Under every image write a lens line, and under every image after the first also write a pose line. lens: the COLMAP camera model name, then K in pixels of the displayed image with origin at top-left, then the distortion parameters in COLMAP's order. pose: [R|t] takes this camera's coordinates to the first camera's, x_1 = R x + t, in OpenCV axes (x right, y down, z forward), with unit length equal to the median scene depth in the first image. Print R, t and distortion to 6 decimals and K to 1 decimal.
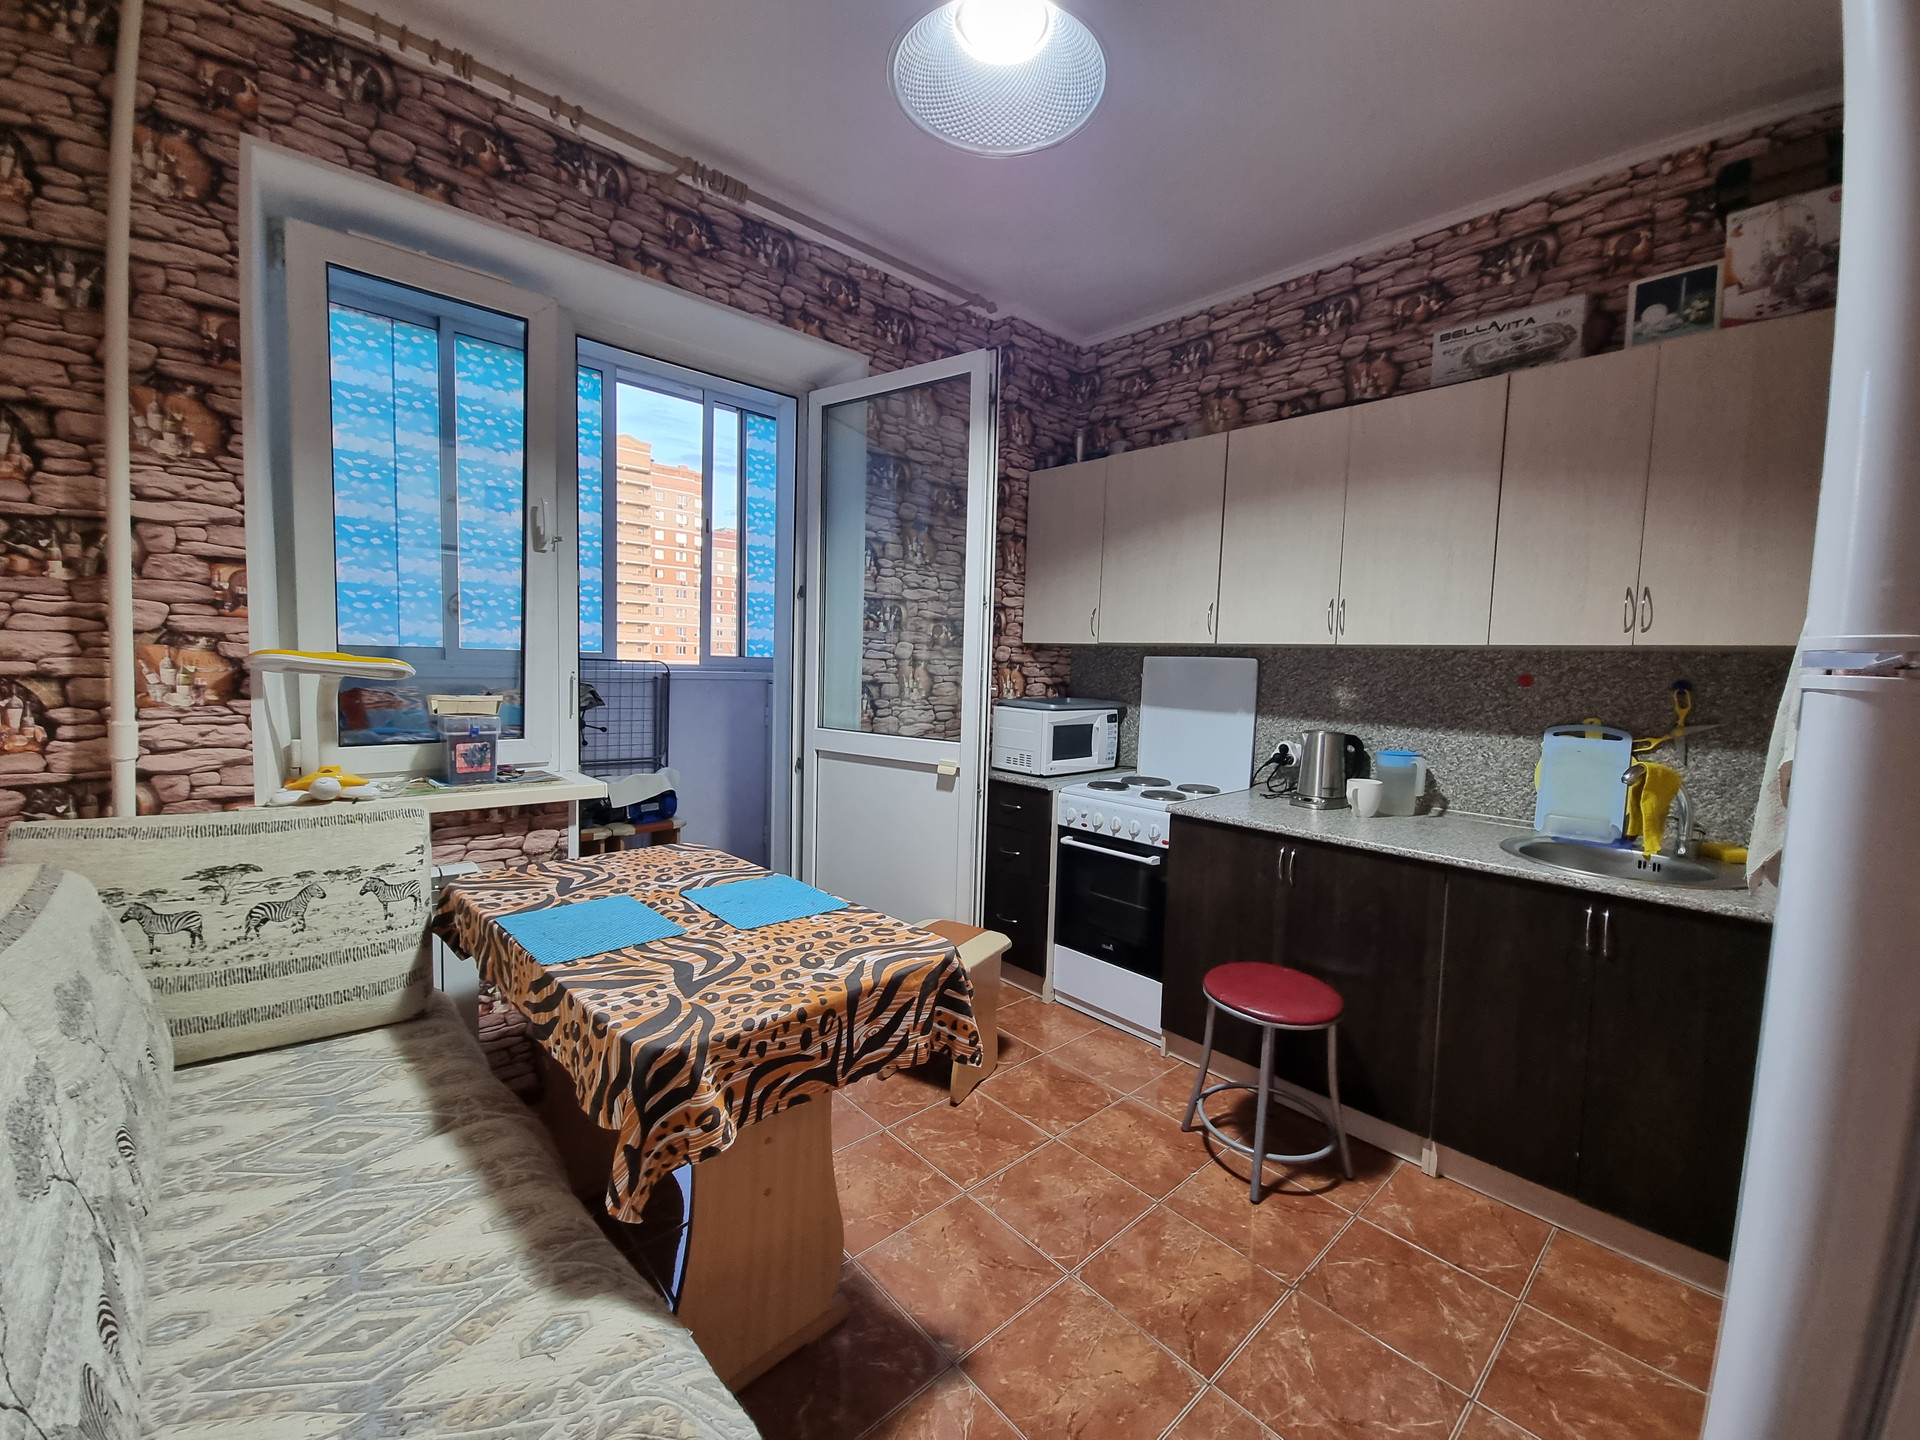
lens RADIAL K [[780.3, 0, 969.7], [0, 780.3, 715.8], [0, 0, 1]] dist [0.011515, -0.007399]
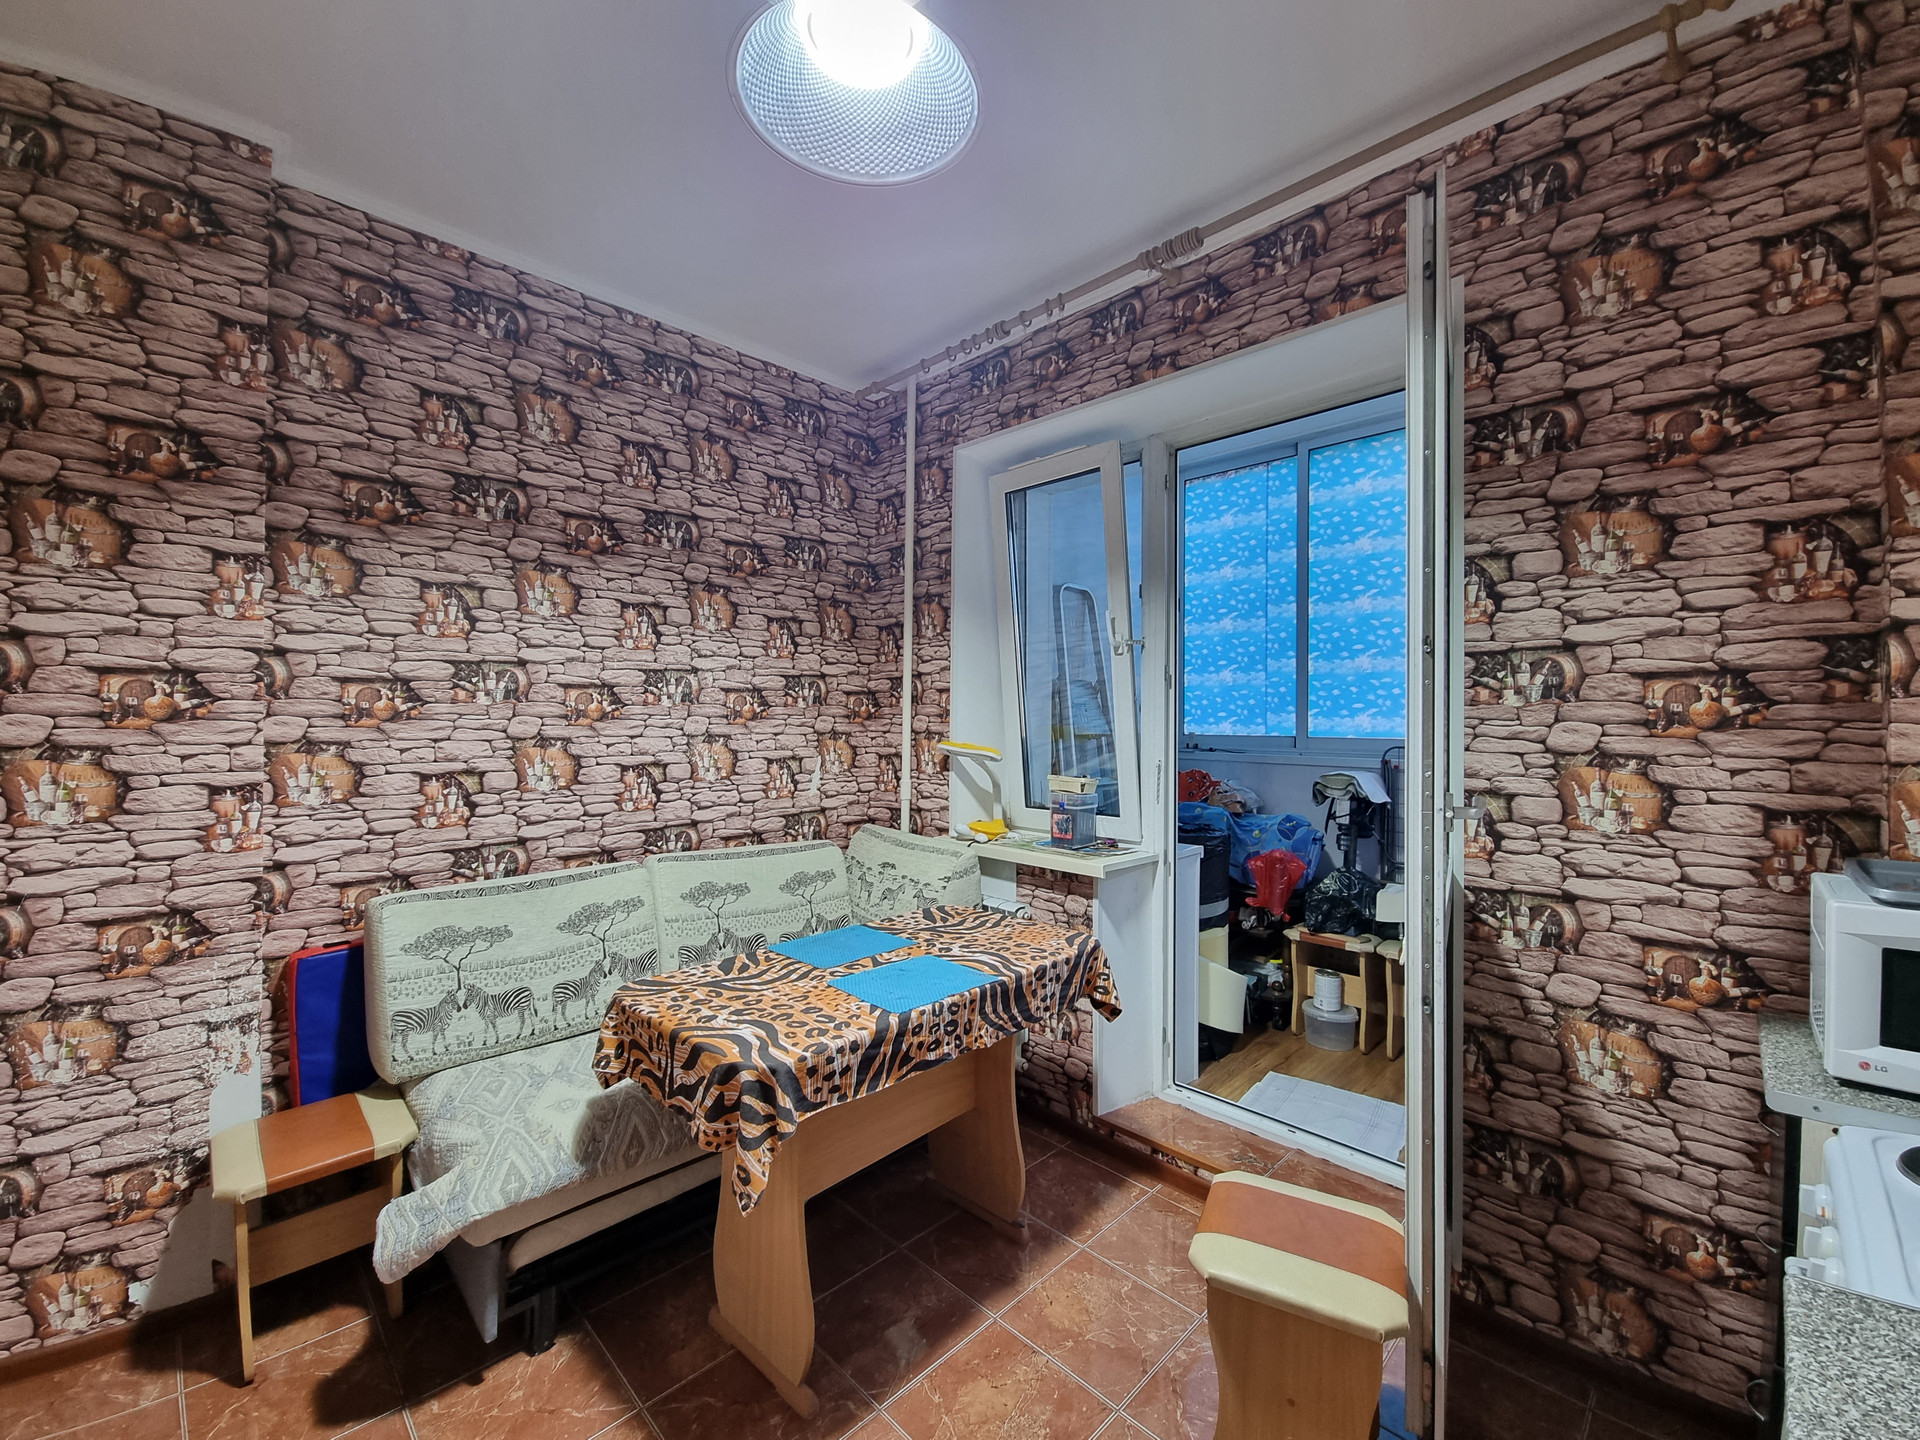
lens RADIAL K [[781.9, 0, 969.7], [0, 781.9, 715.4], [0, 0, 1]] dist [0.004858, -0.001116]
pose [[0.043722, -0.033017, -0.998498, 0.712699], [-0.075210, 0.996509, -0.036245, -0.077189], [0.996209, 0.076682, 0.041086, 0.902760]]
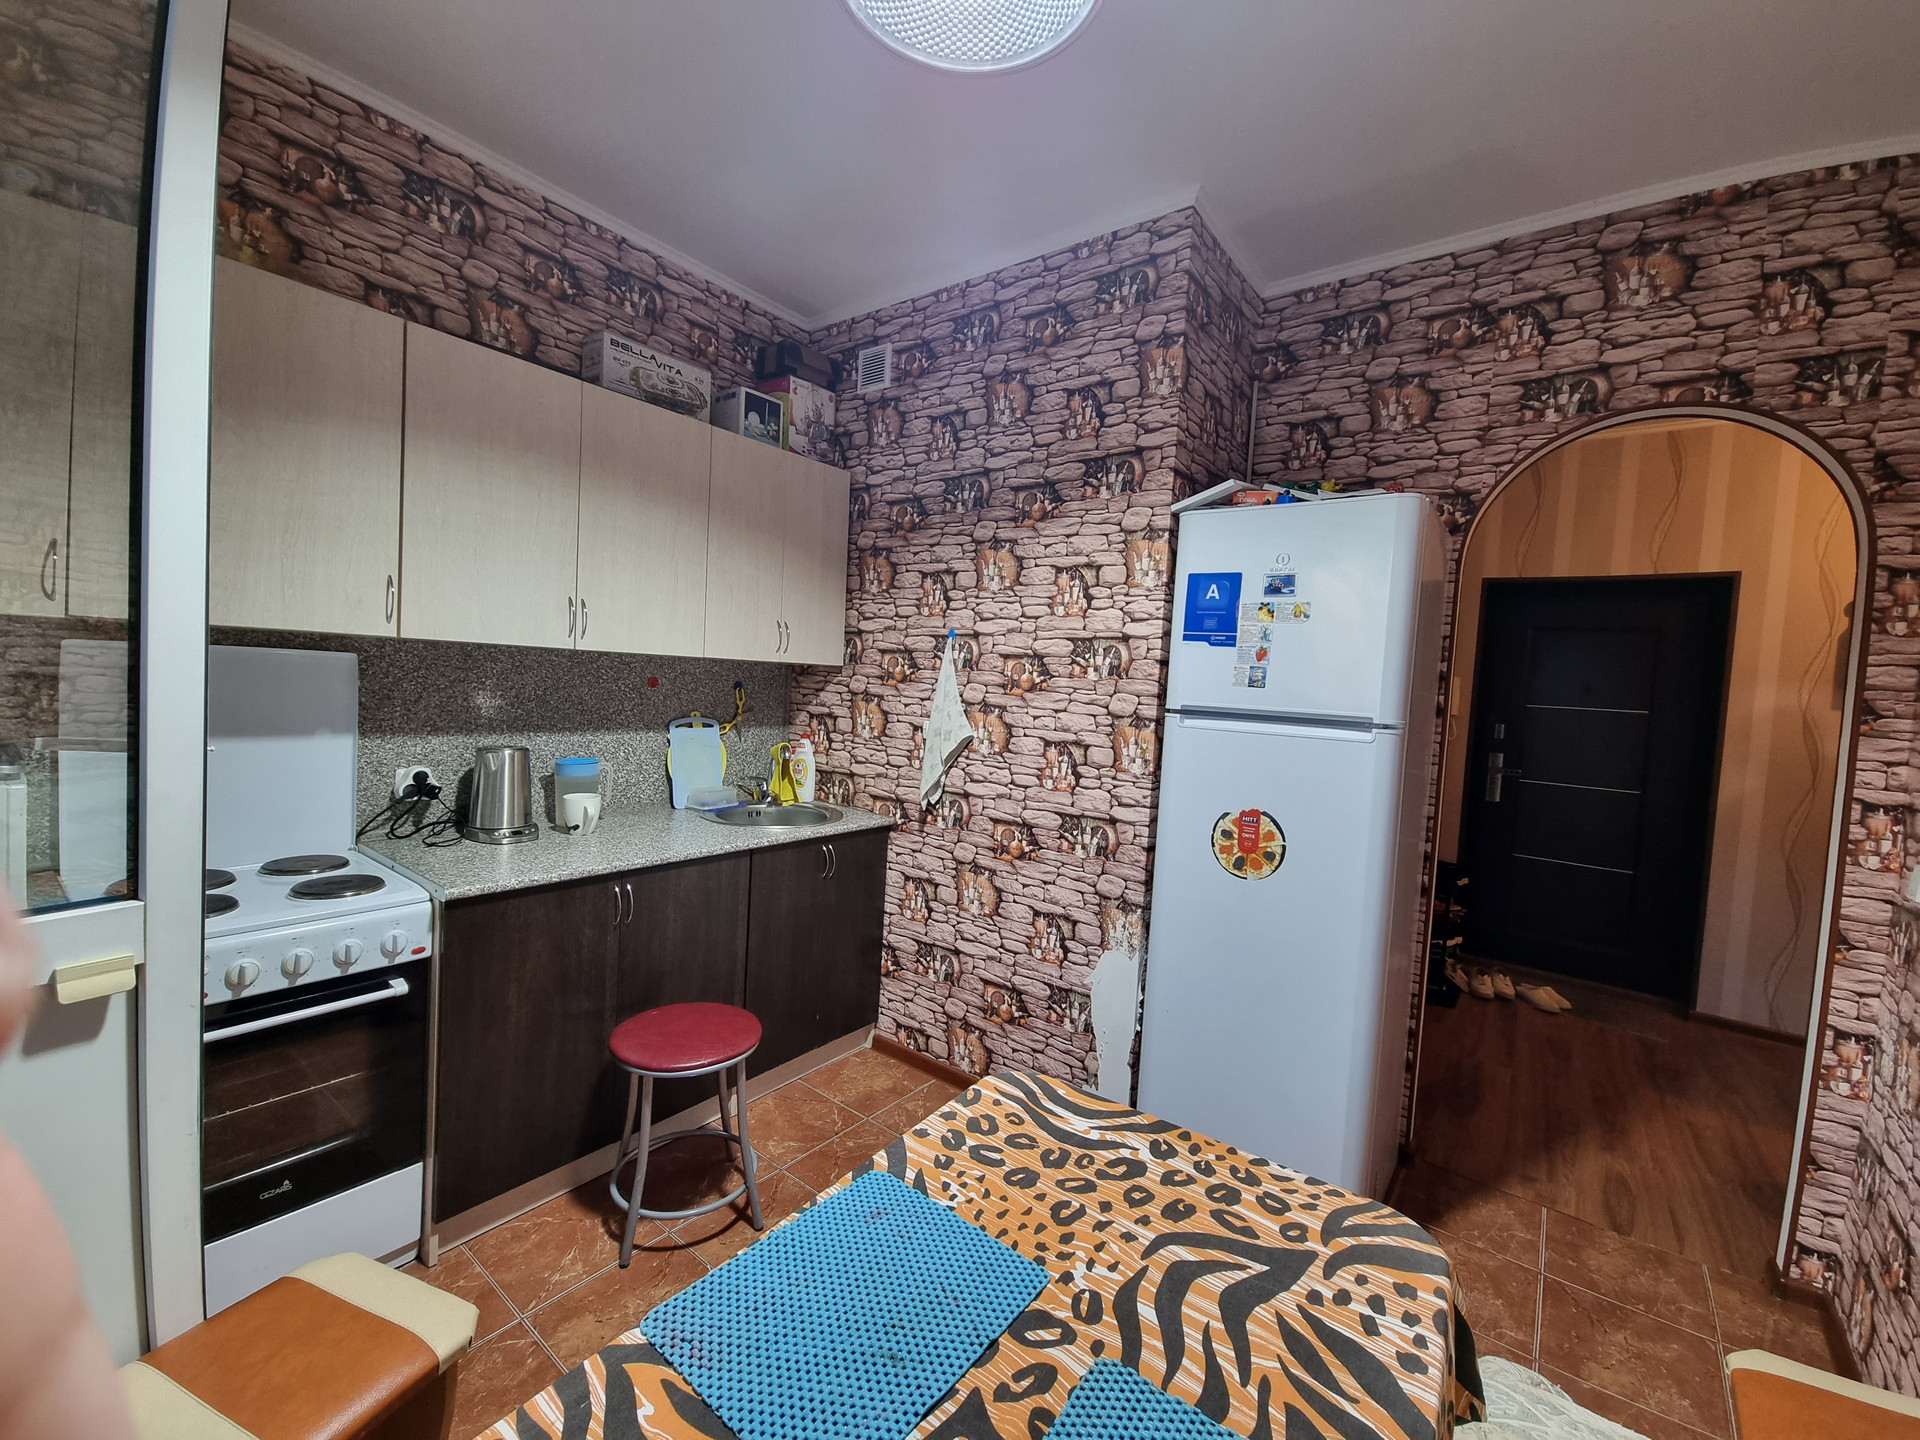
lens RADIAL K [[780.4, 0, 971.4], [0, 780.4, 715.3], [0, 0, 1]] dist [0.008096, -0.005339]
pose [[-0.170268, -0.086393, 0.981603, -0.610251], [0.004656, 0.996068, 0.088474, -0.117740], [-0.985387, 0.019634, -0.169197, 0.902865]]
